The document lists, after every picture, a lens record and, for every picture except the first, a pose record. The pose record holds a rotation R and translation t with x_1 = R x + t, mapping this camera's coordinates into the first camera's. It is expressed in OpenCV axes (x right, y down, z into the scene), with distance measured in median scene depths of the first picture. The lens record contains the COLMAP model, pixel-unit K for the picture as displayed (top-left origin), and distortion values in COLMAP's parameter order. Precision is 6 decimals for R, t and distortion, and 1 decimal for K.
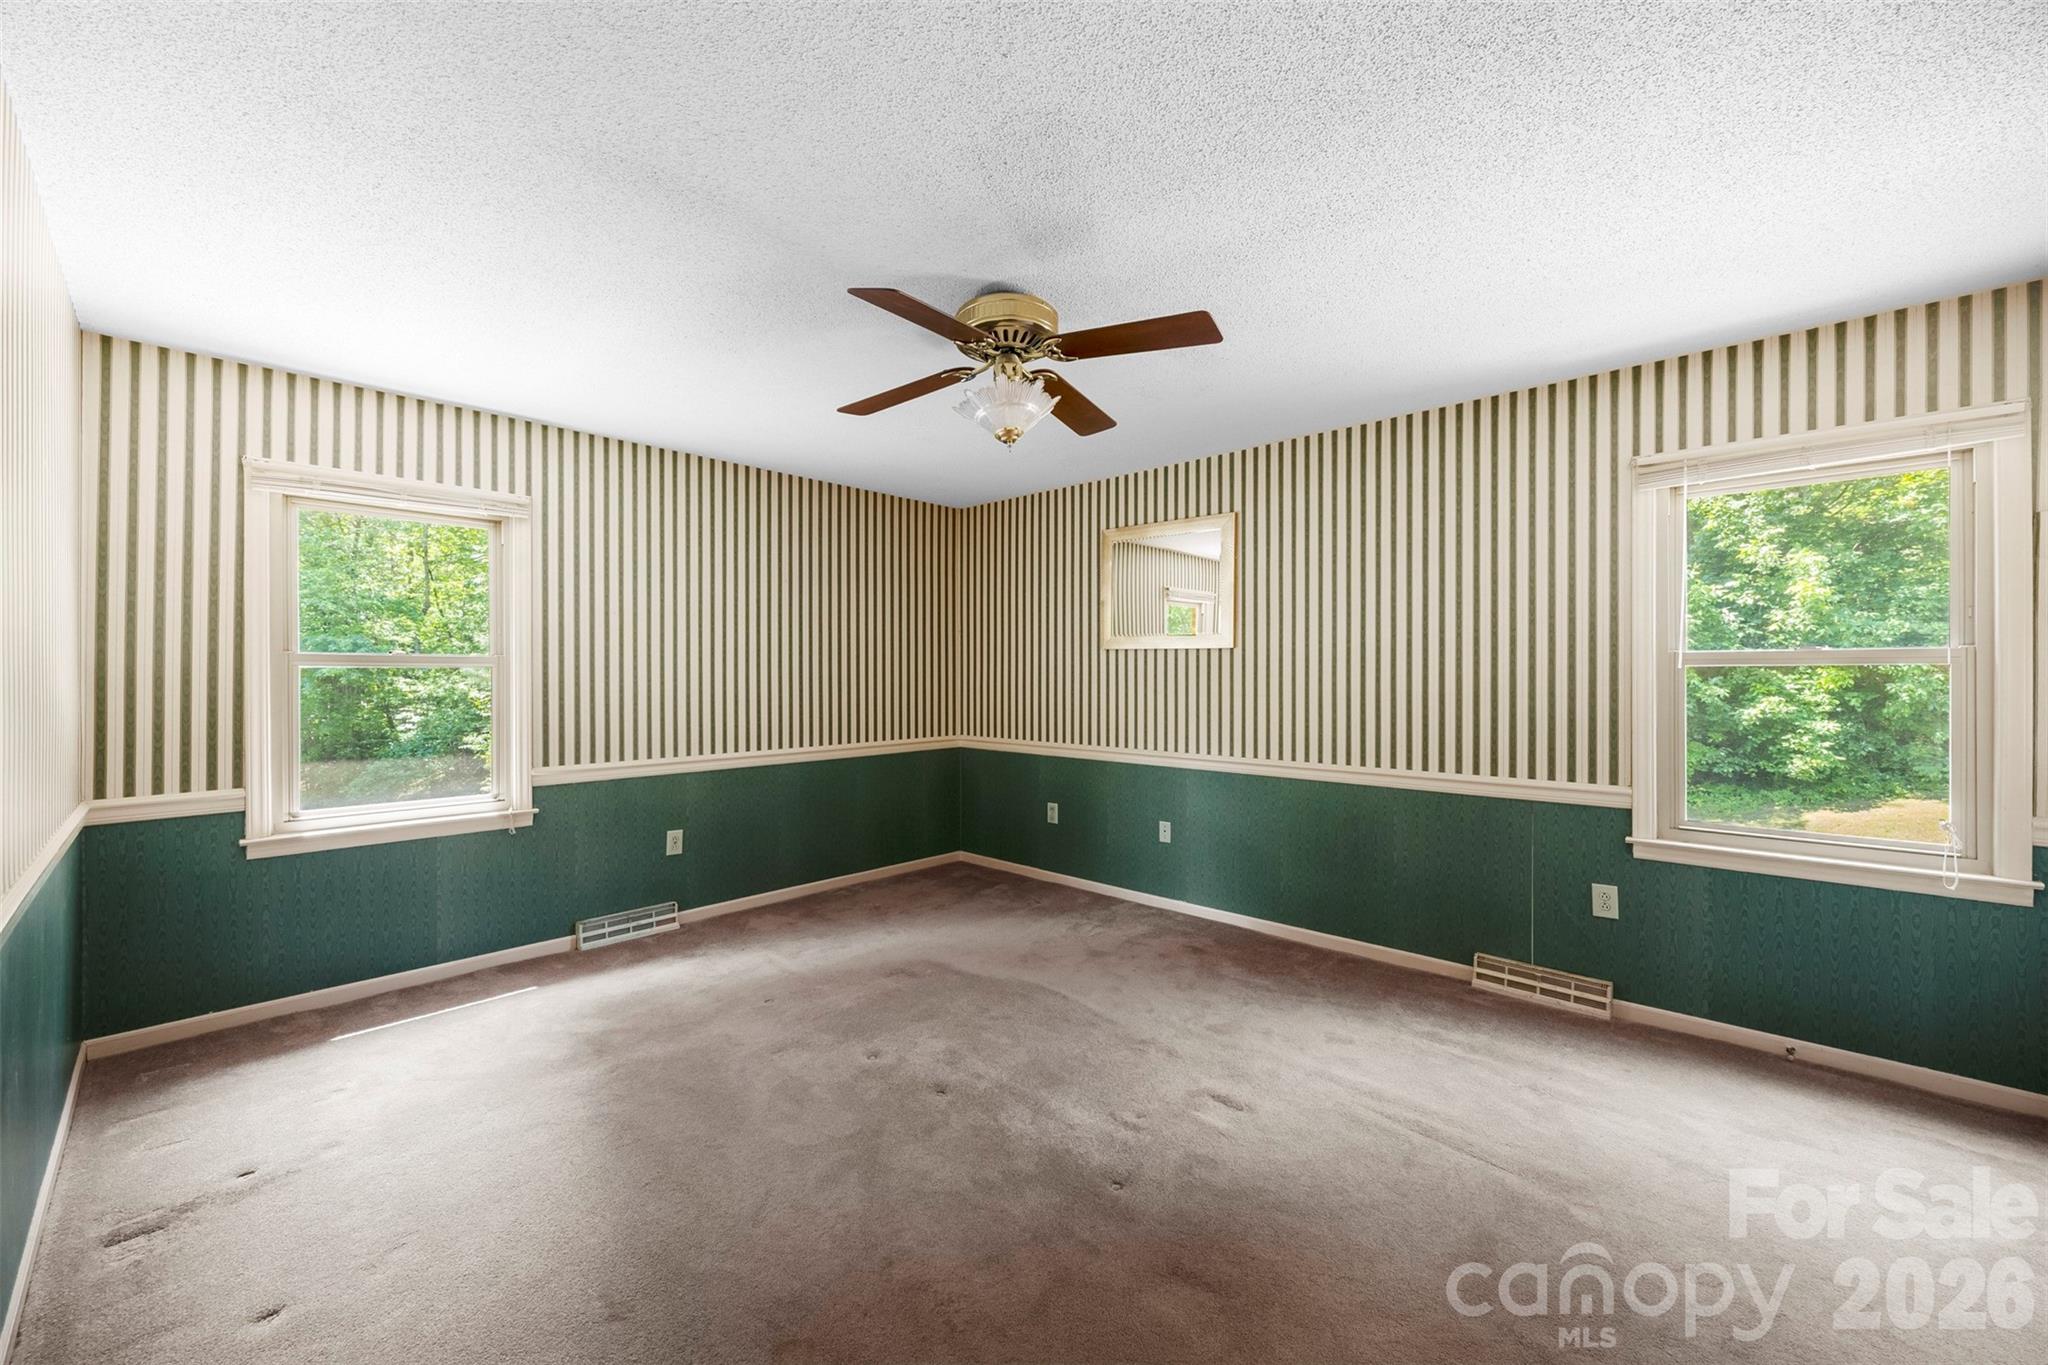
lens RADIAL K [[793.0, 0, 1020.8], [0, 793.0, 681.3], [0, 0, 1]] dist [-0.003826, 0.000693]
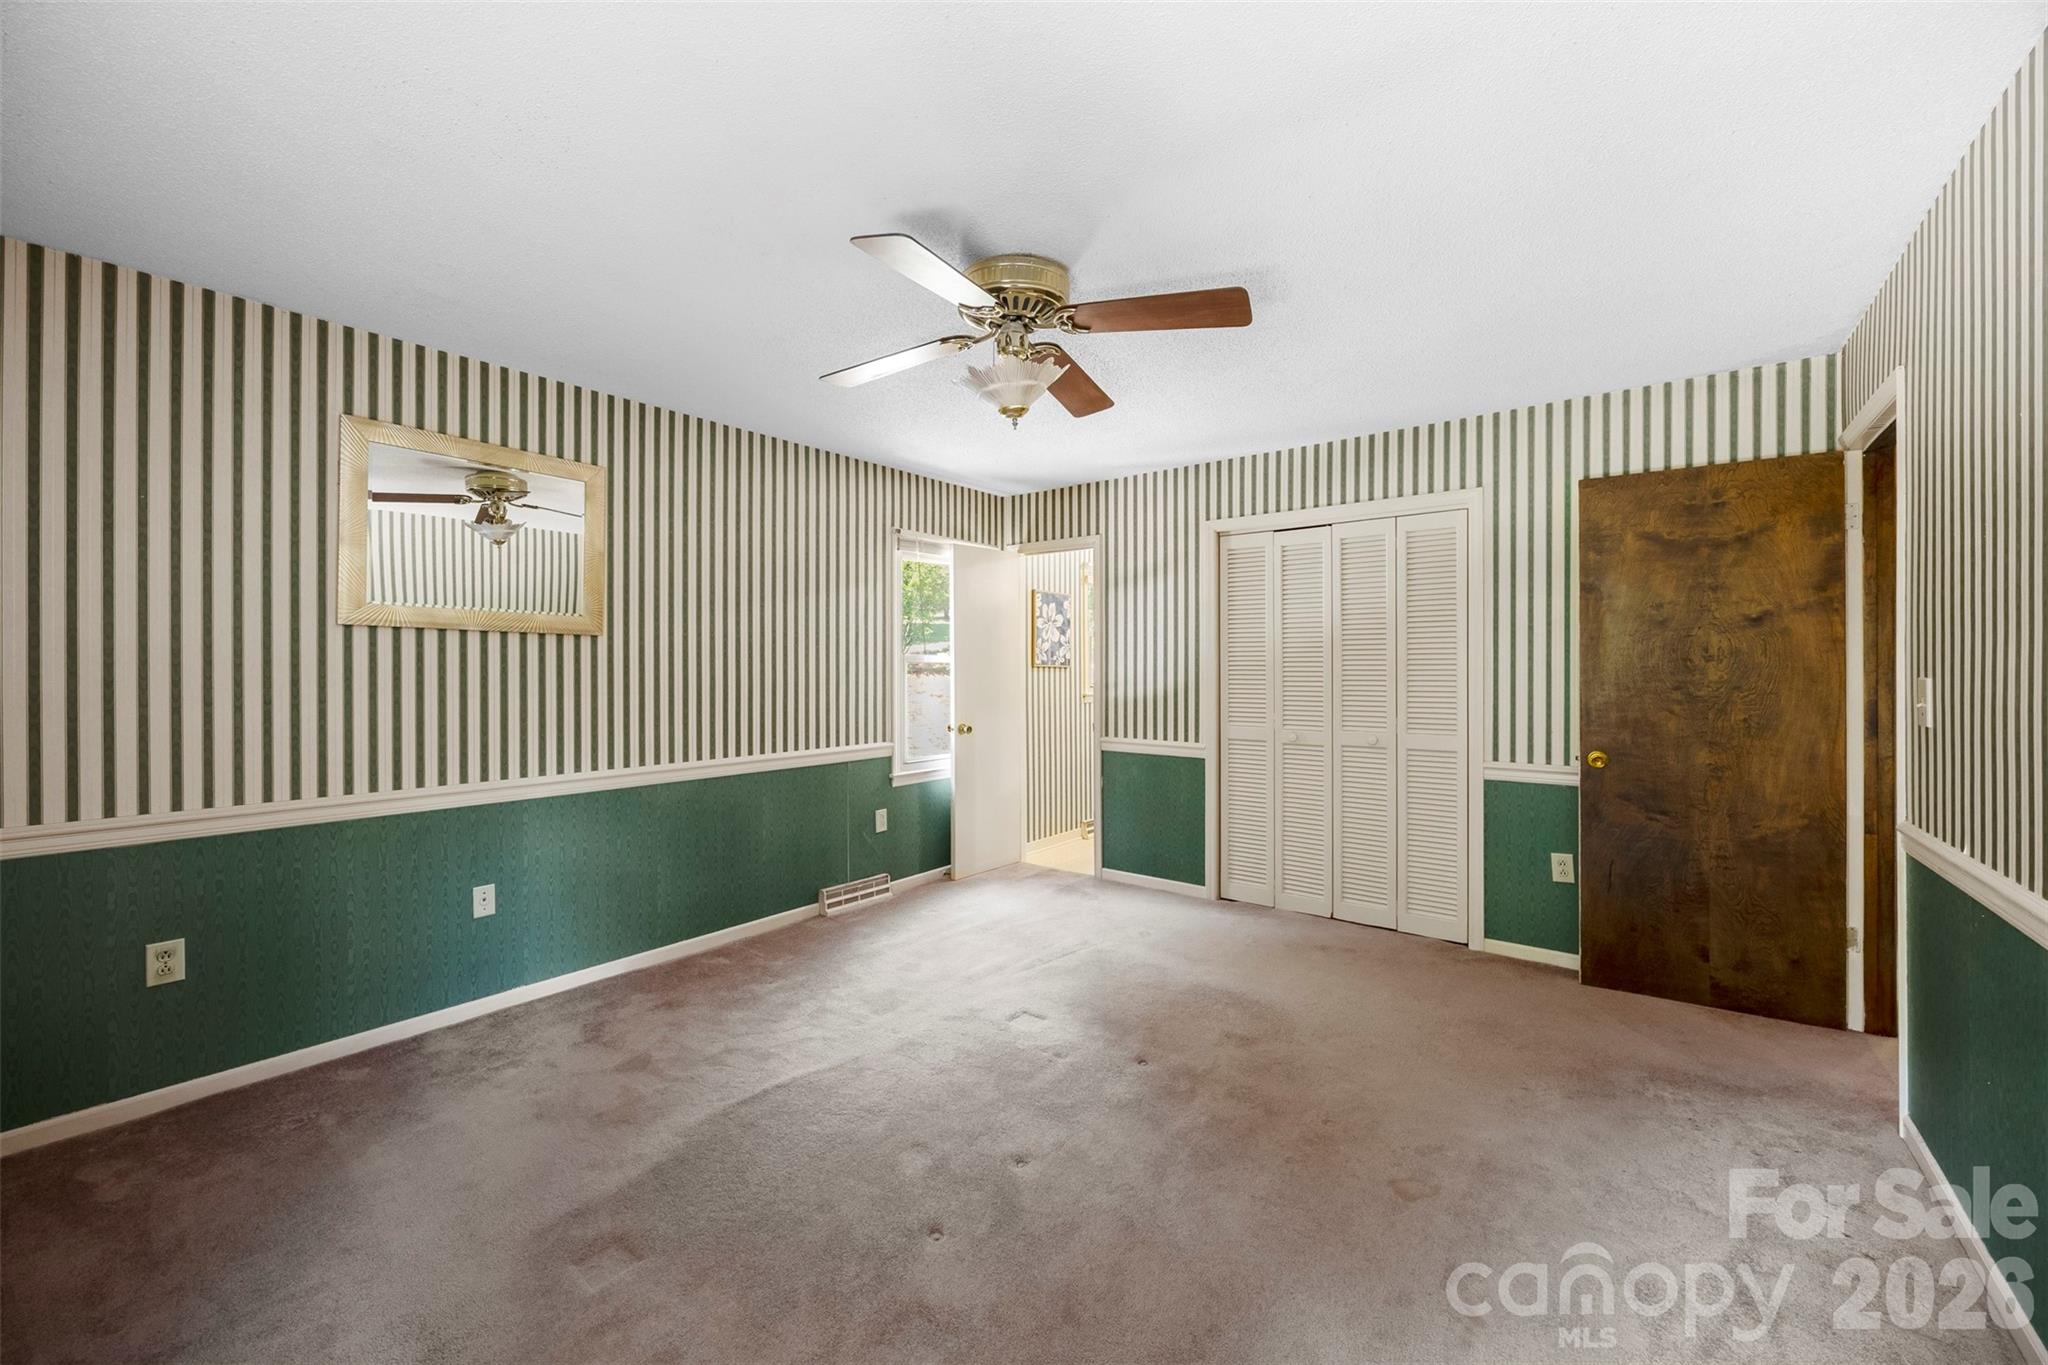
lens RADIAL K [[793.0, 0, 1010.5], [0, 793.0, 667.5], [0, 0, 1]] dist [-0.003826, 0.000693]
pose [[-0.082989, -0.000358, 0.996550, -0.608373], [0.007732, 0.999970, 0.001003, -0.008381], [-0.996520, 0.007788, -0.082984, 0.691689]]
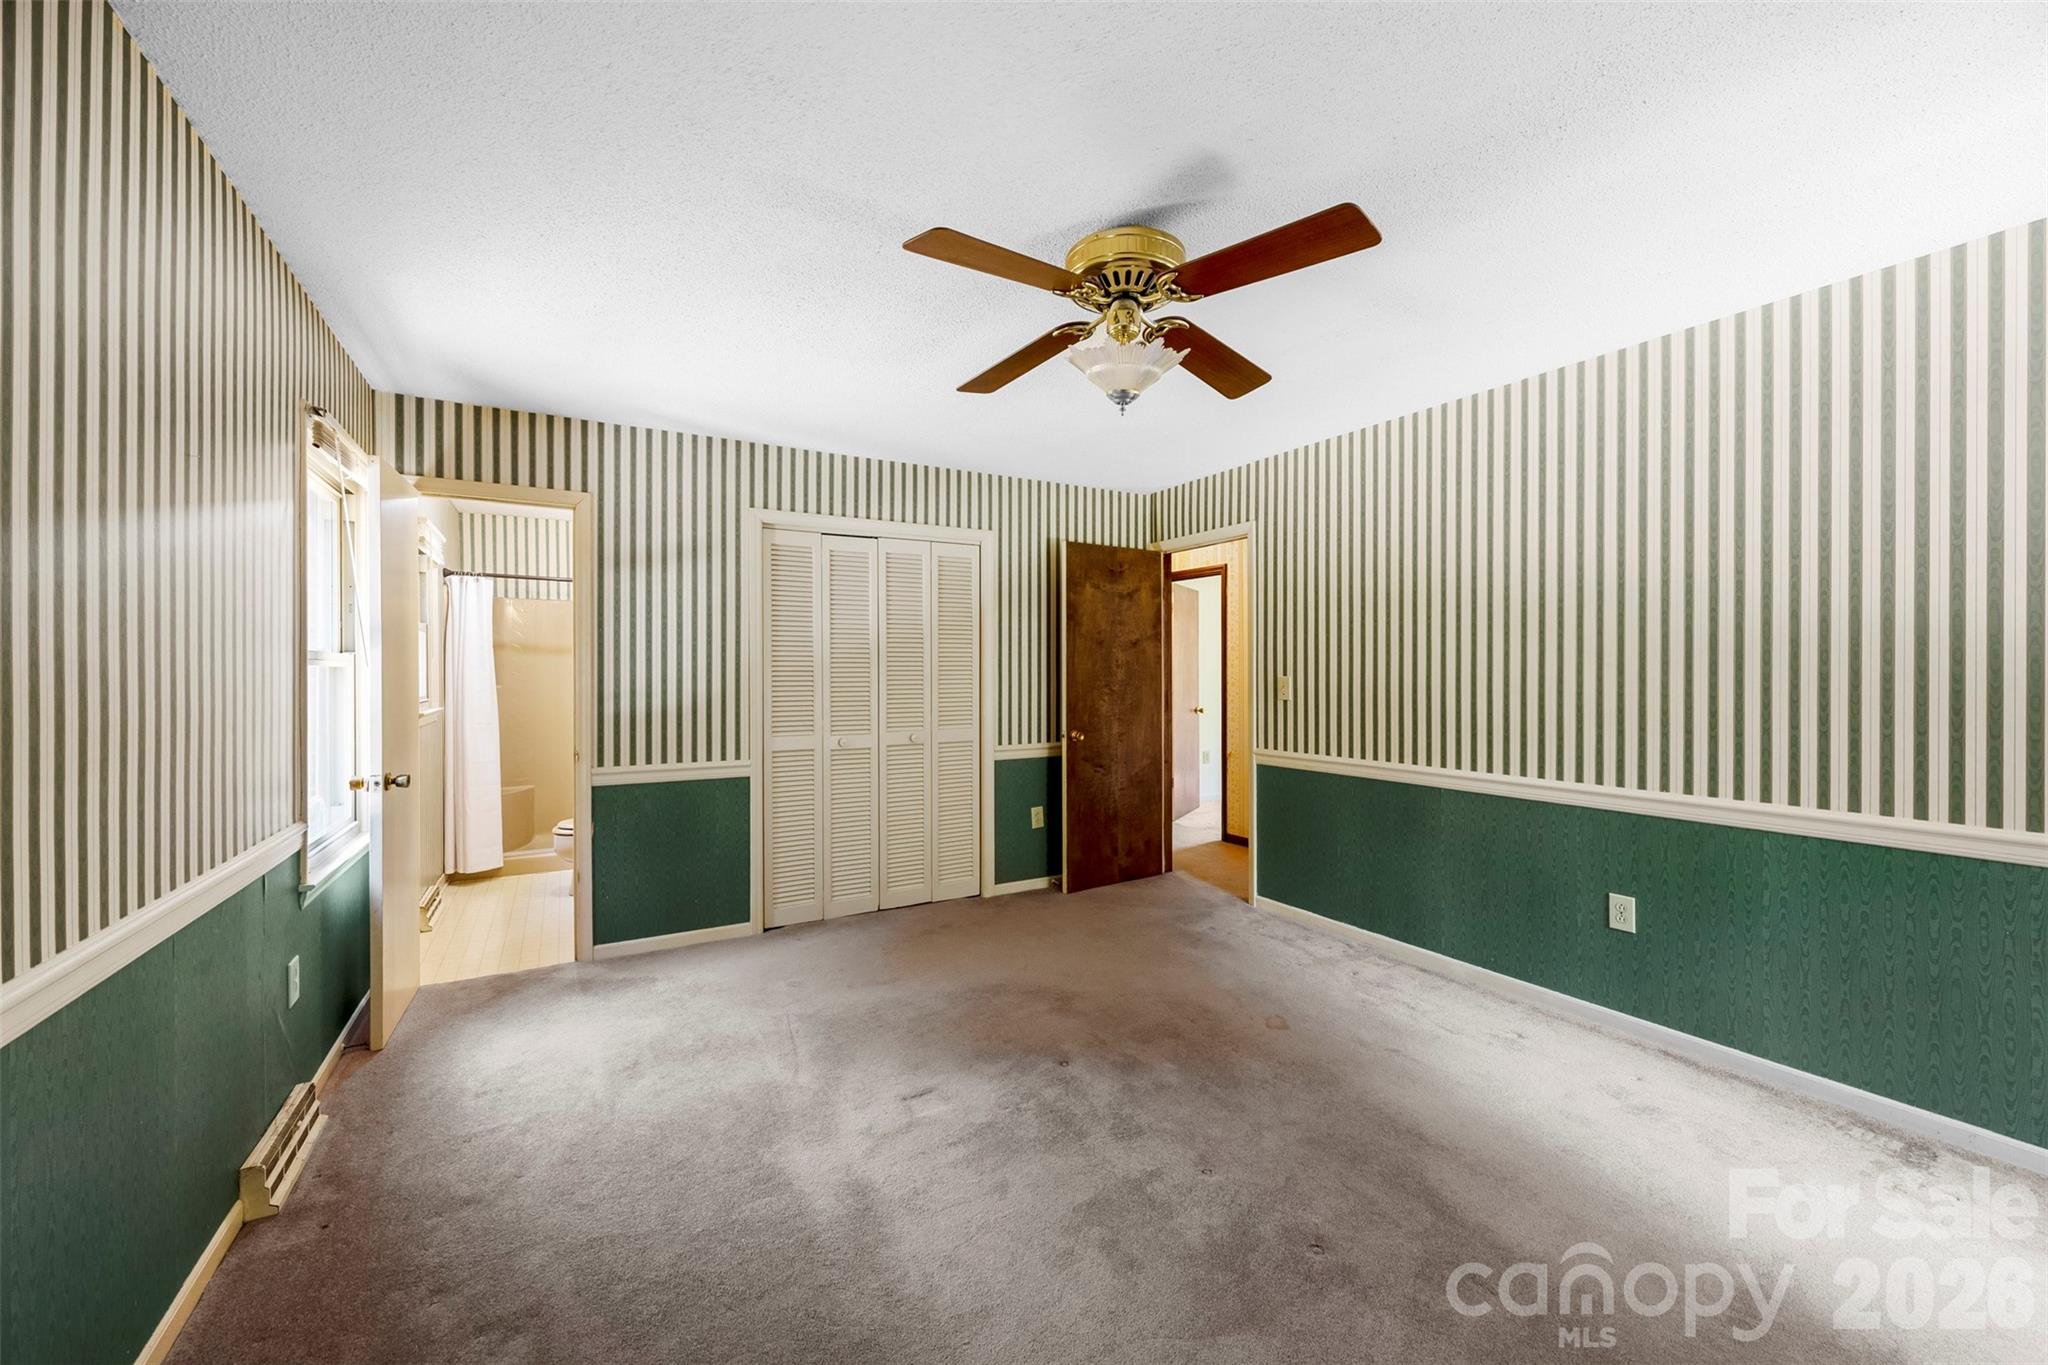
lens RADIAL K [[793.0, 0, 1016.4], [0, 793.0, 673.0], [0, 0, 1]] dist [-0.003826, 0.000693]
pose [[-0.956110, 0.003697, 0.292985, -0.100083], [0.006110, 0.999955, 0.007324, -0.011144], [-0.292945, 0.008793, -0.956089, 1.191681]]
